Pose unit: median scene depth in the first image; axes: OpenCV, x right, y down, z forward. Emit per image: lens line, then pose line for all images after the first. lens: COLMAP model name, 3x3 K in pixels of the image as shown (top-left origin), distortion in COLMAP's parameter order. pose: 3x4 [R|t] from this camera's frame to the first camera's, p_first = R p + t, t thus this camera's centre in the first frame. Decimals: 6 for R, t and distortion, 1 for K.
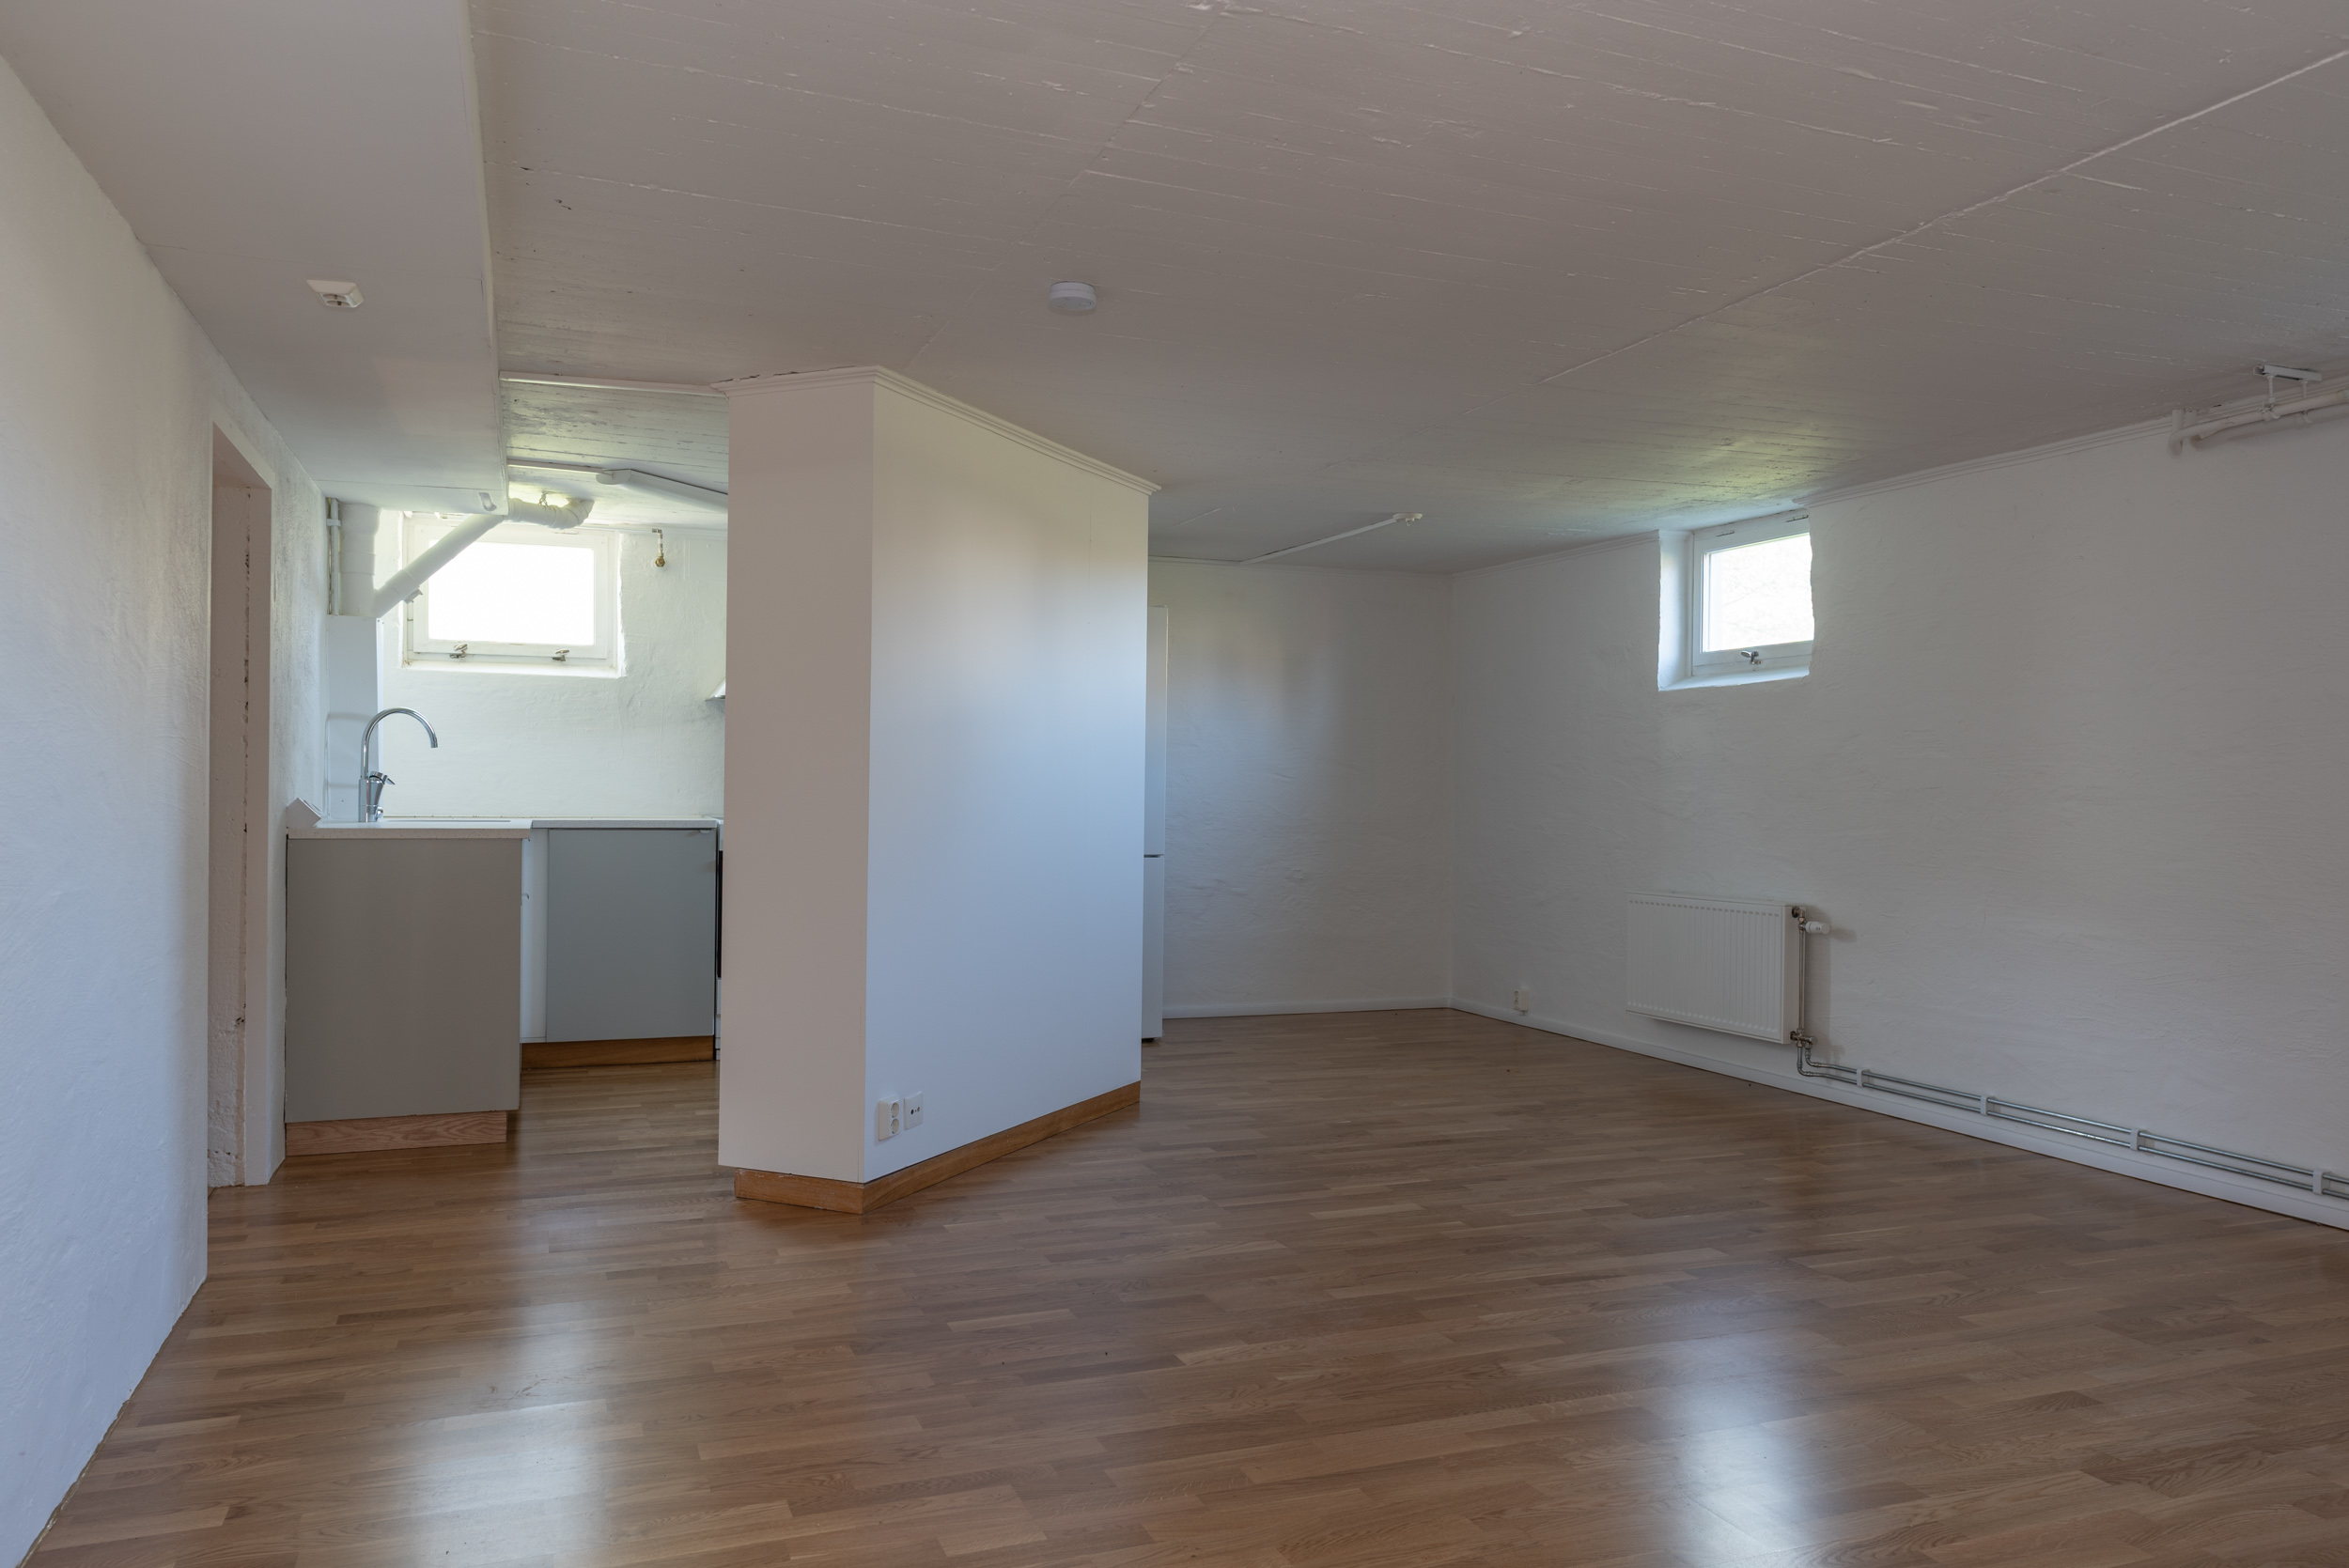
lens RADIAL K [[1607.3, 0, 1186.5], [0, 1607.3, 787.1], [0, 0, 1]] dist [-0.003175, -0.002832]
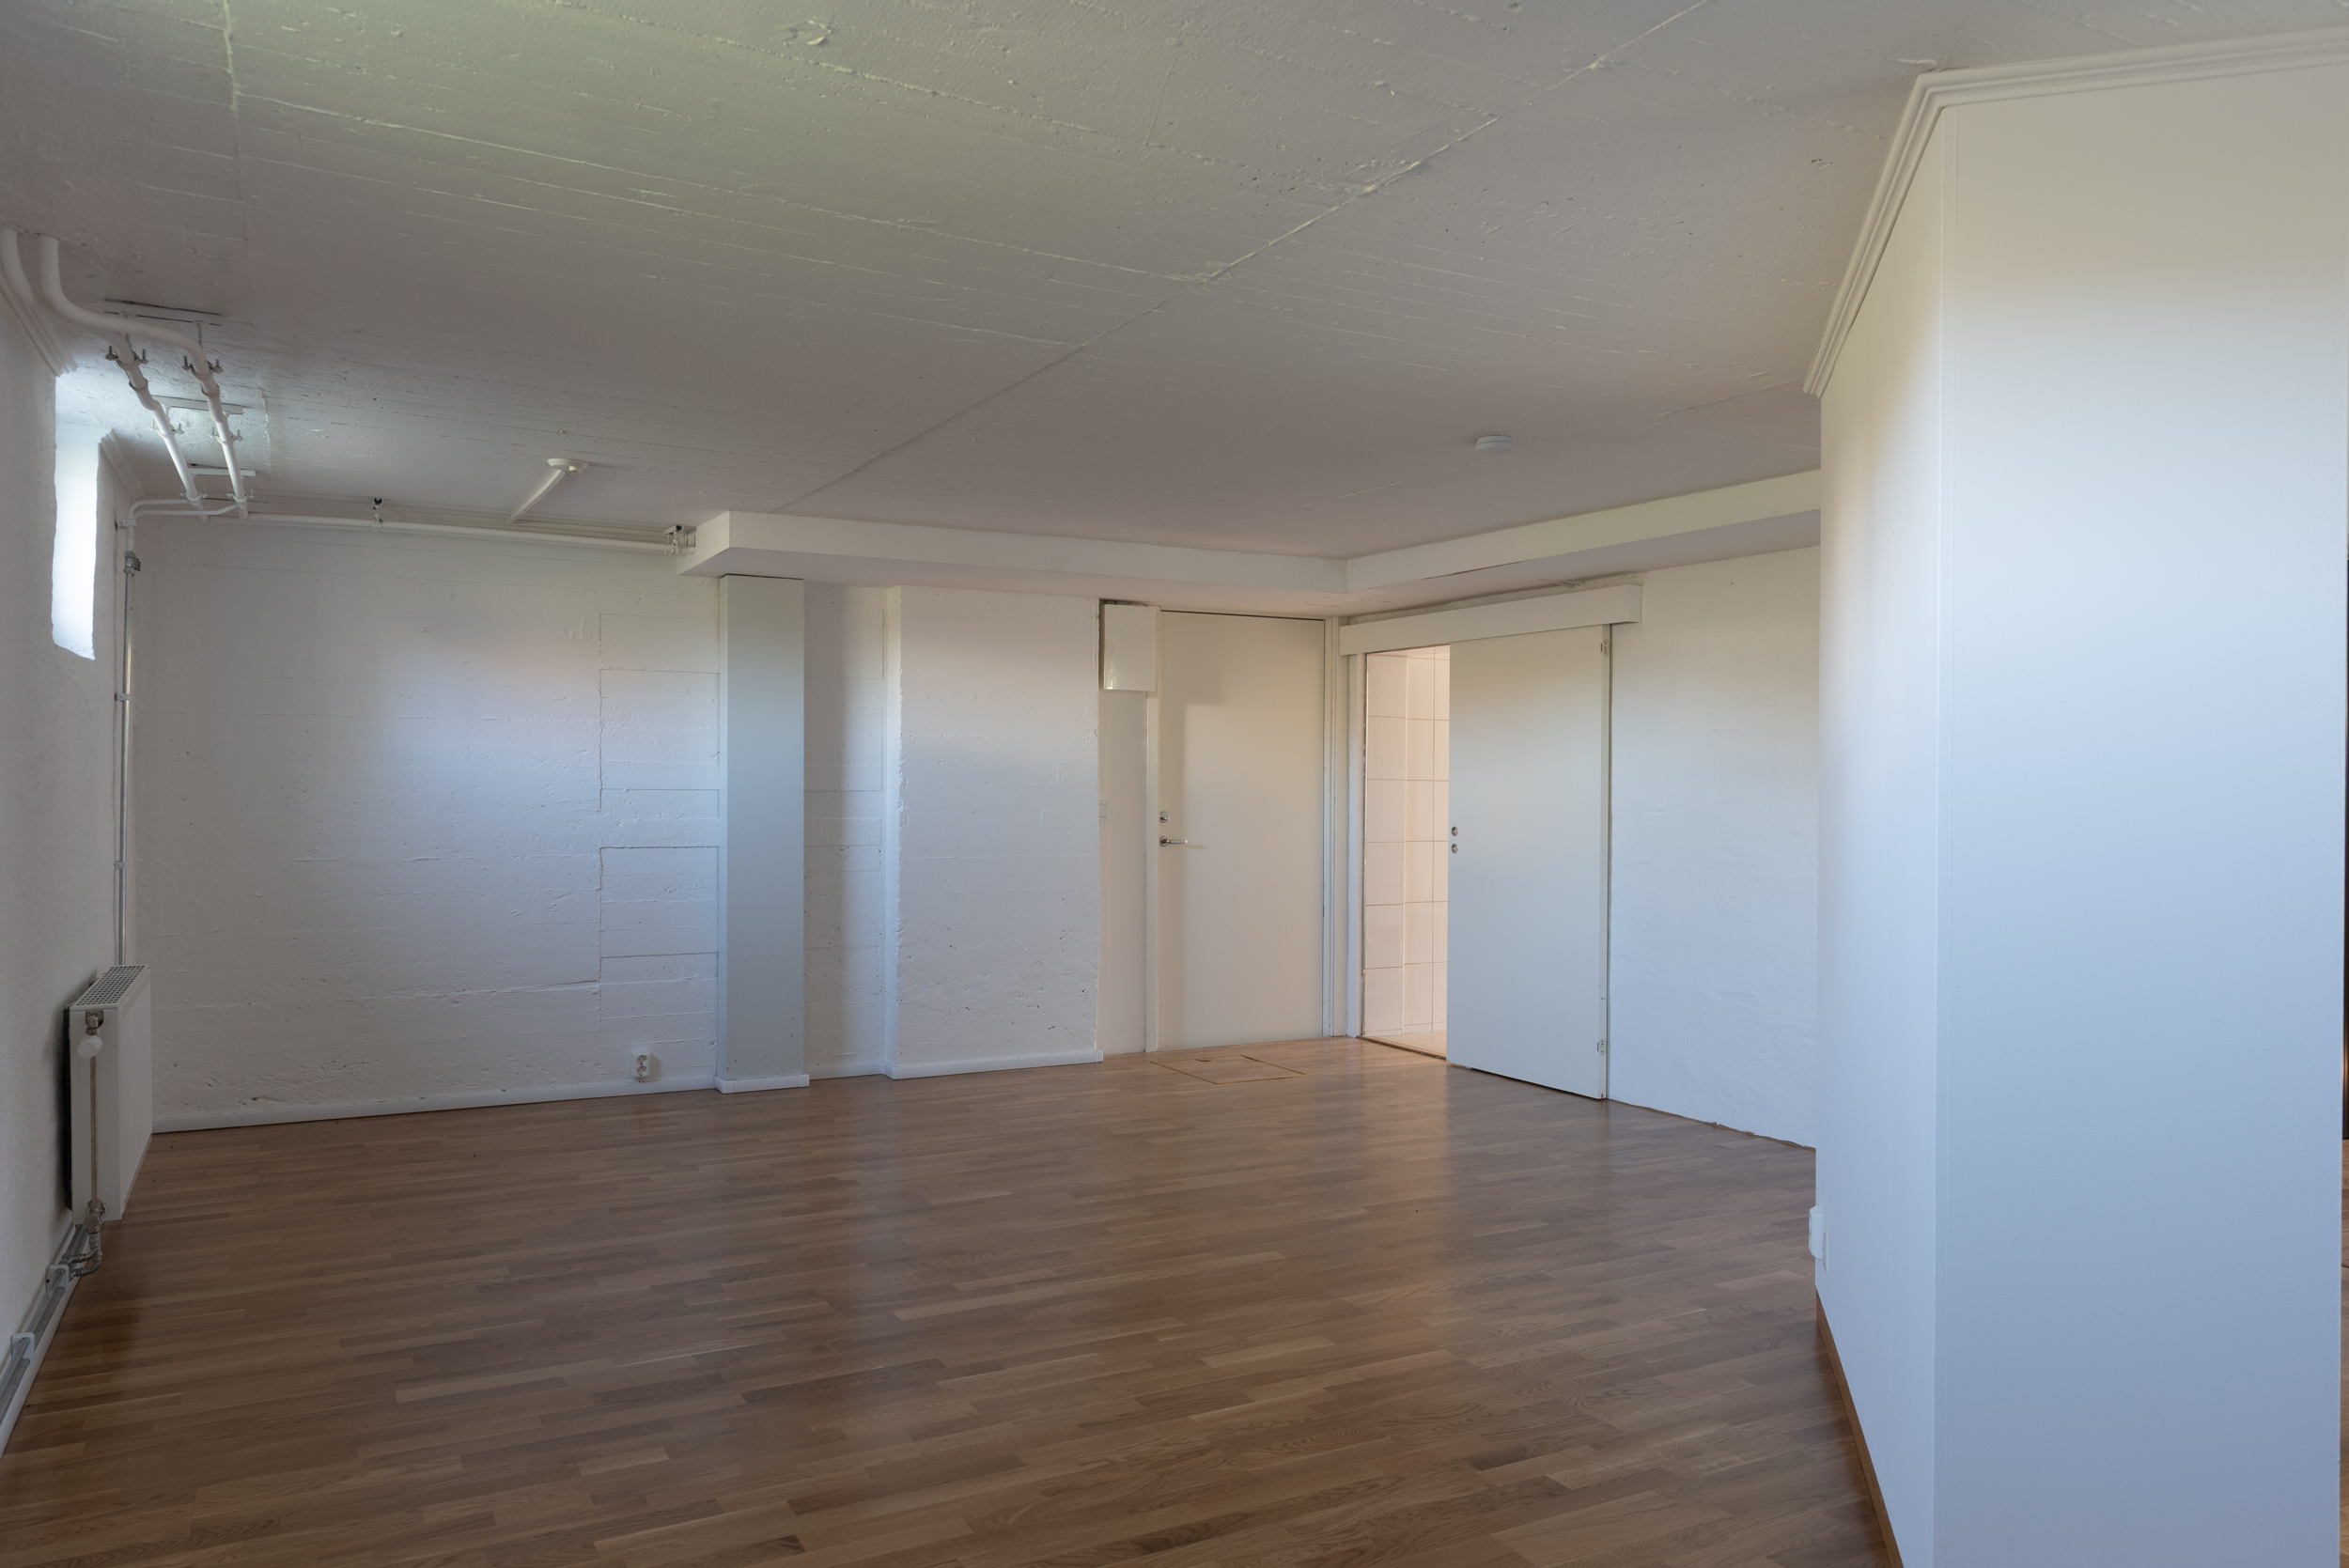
lens RADIAL K [[1607.3, 0, 1173.0], [0, 1607.3, 788.4], [0, 0, 1]] dist [-0.003175, -0.002832]
pose [[-0.992994, -0.018120, -0.116770, 0.284596], [-0.018023, 0.999836, -0.001890, -0.027490], [0.116785, 0.000227, -0.993157, 1.964615]]
